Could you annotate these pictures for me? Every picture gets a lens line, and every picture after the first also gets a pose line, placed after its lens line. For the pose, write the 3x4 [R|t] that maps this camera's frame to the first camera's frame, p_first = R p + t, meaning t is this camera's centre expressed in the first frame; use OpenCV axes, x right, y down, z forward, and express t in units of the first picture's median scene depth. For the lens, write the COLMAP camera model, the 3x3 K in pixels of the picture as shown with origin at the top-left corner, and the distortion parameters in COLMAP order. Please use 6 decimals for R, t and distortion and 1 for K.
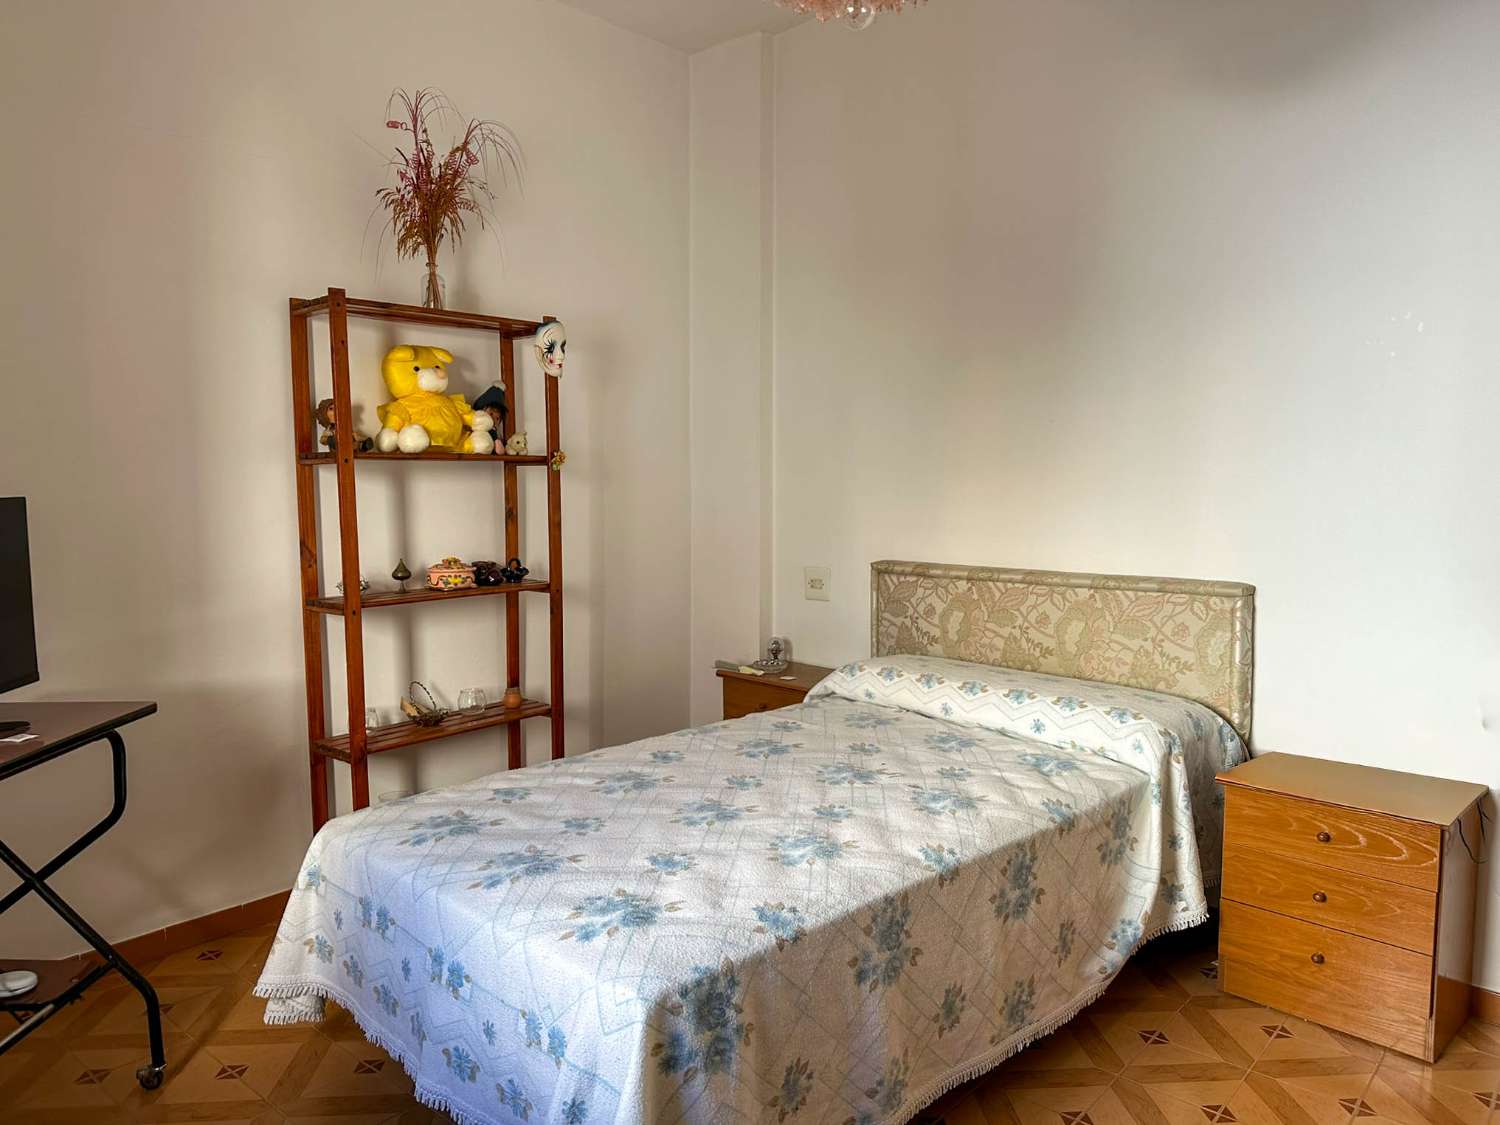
lens RADIAL K [[1036.6, 0, 748.9], [0, 1036.6, 542.9], [0, 0, 1]] dist [0.151149, -0.251383]
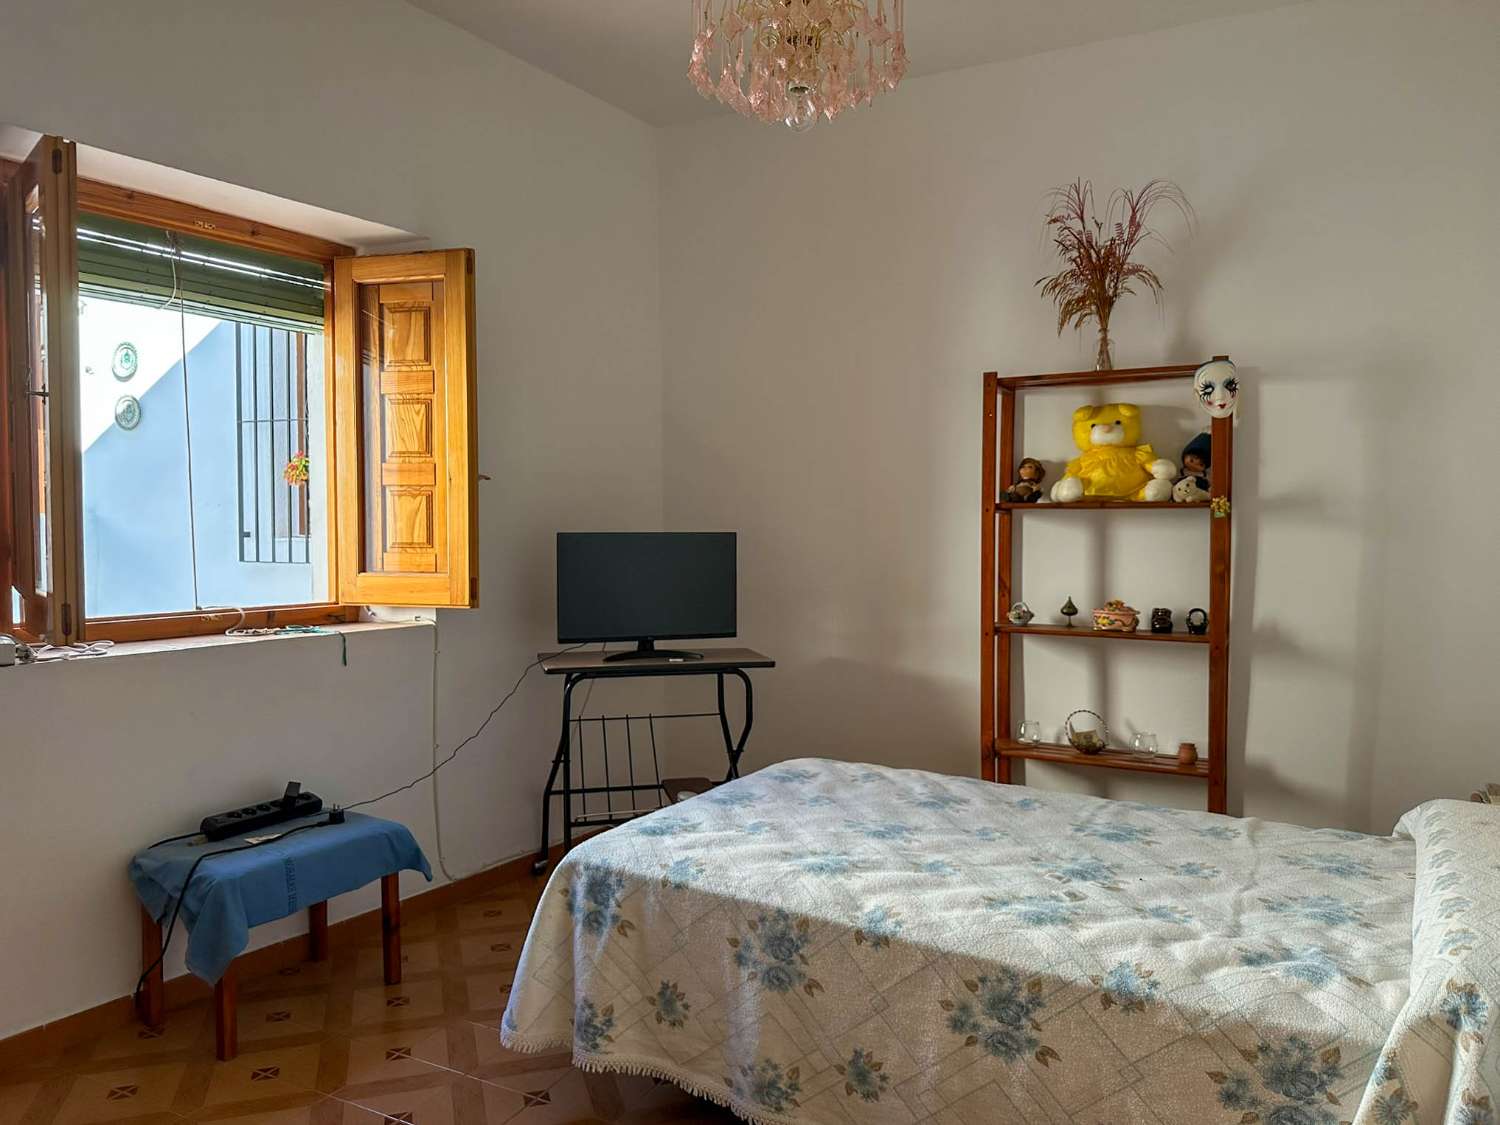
lens RADIAL K [[1036.6, 0, 748.9], [0, 1036.6, 542.9], [0, 0, 1]] dist [0.151149, -0.251383]
pose [[0.262605, 0.026766, -0.964532, 0.797553], [-0.071565, 0.997402, 0.008194, -0.032615], [0.962246, 0.066875, 0.263838, 0.452004]]
